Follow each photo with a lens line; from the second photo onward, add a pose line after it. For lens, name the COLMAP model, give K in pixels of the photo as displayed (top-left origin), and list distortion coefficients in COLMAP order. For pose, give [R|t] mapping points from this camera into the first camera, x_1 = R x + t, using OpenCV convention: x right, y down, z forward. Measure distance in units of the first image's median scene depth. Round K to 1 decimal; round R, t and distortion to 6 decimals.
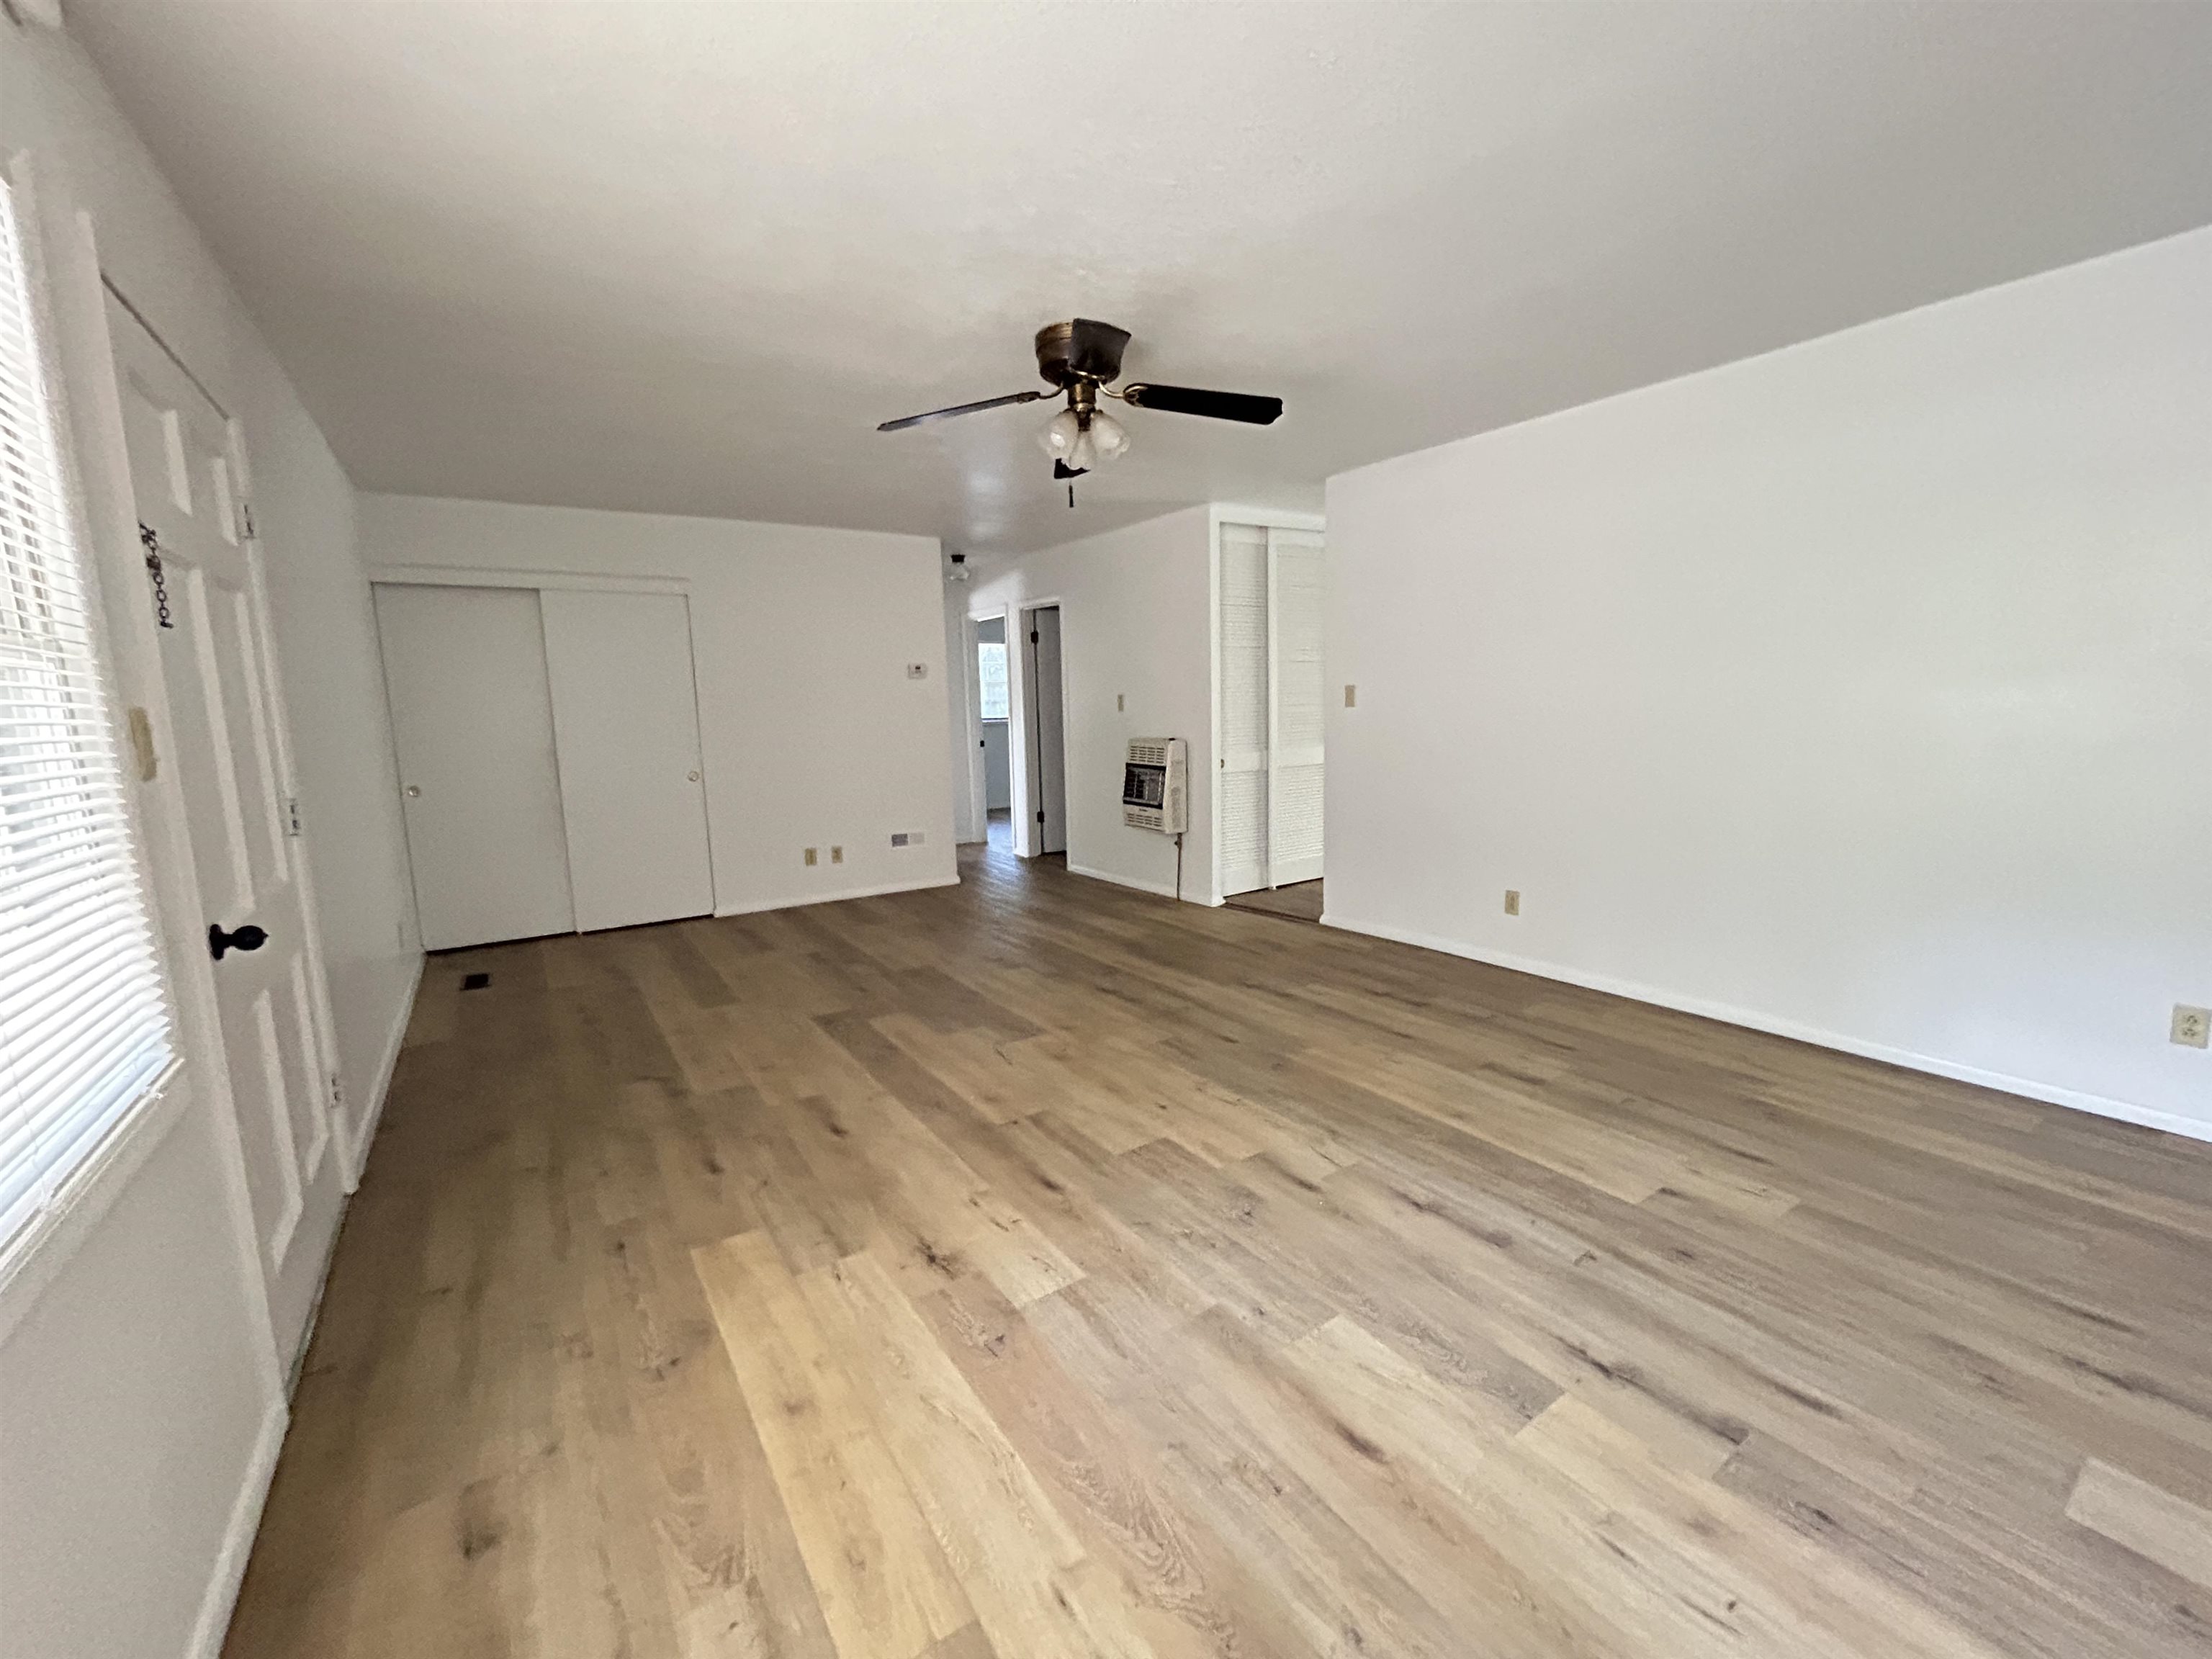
lens RADIAL K [[888.7, 0, 1113.9], [0, 888.7, 829.3], [0, 0, 1]] dist [-0.000311, 0.000441]
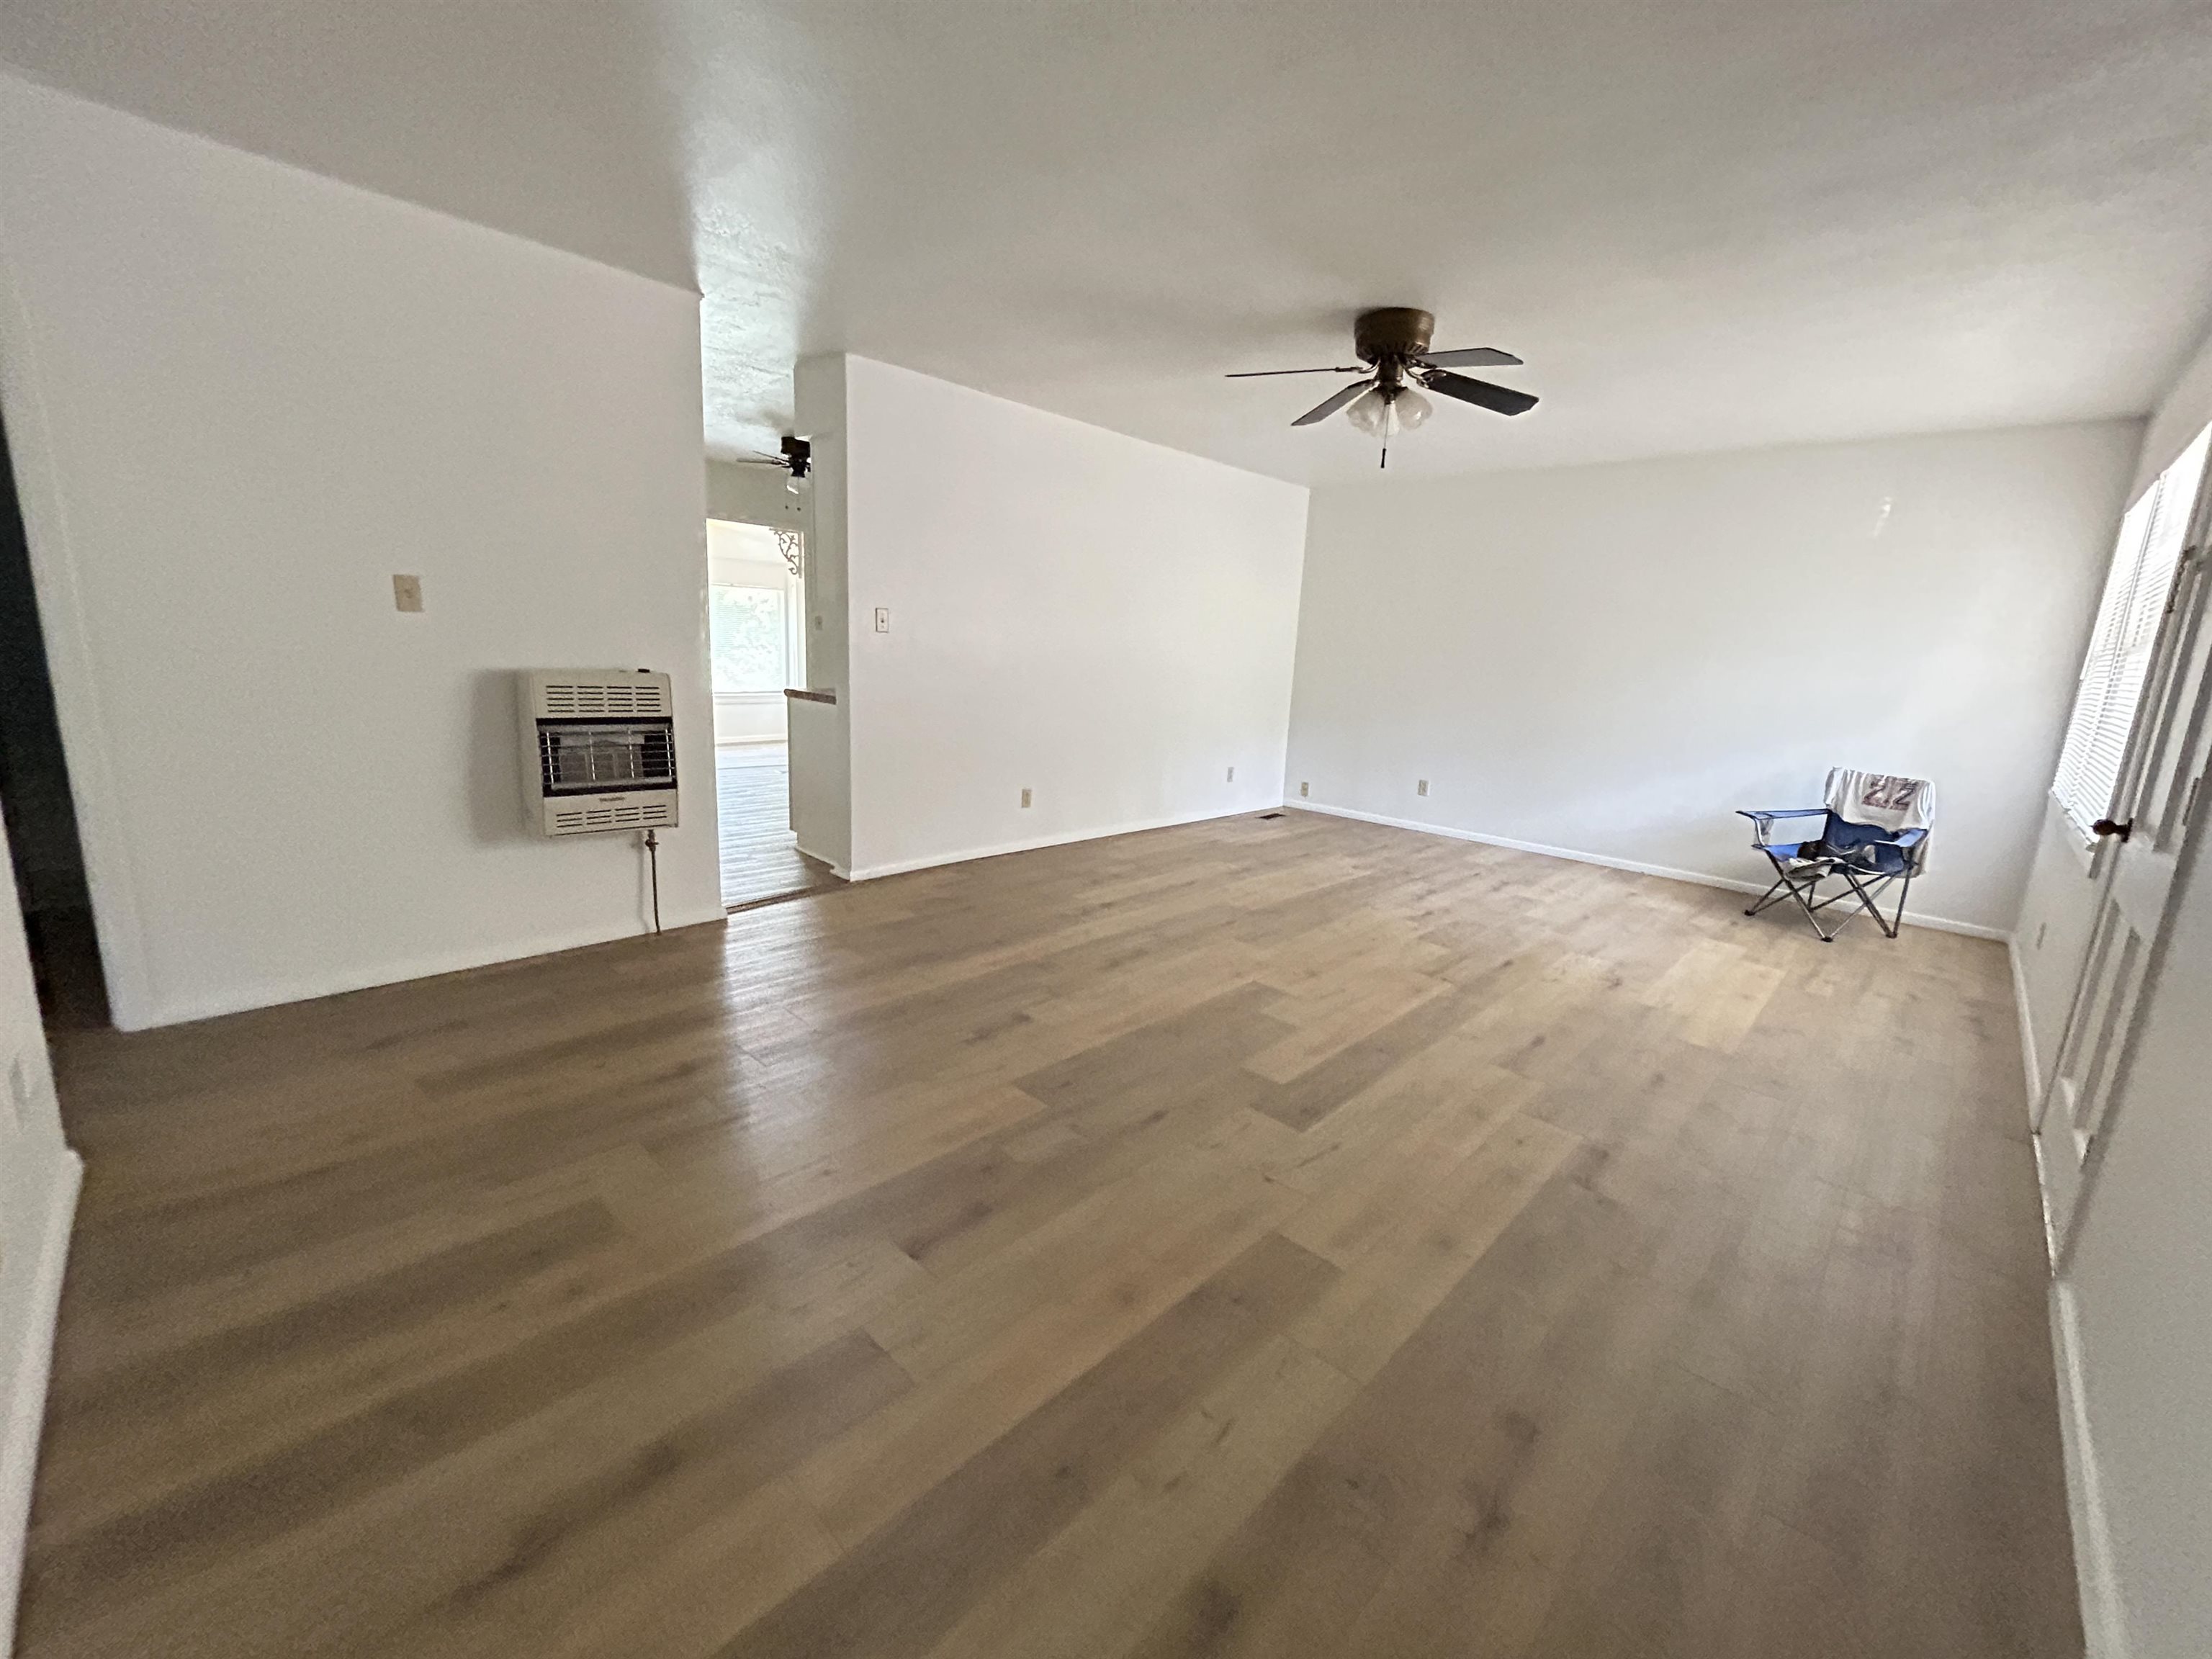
lens RADIAL K [[888.7, 0, 1113.2], [0, 888.7, 825.6], [0, 0, 1]] dist [-0.000311, 0.000441]
pose [[-0.196691, -0.185025, 0.962849, -0.990253], [0.092231, 0.974186, 0.206045, -0.158636], [-0.976118, 0.129332, -0.174549, 1.360262]]
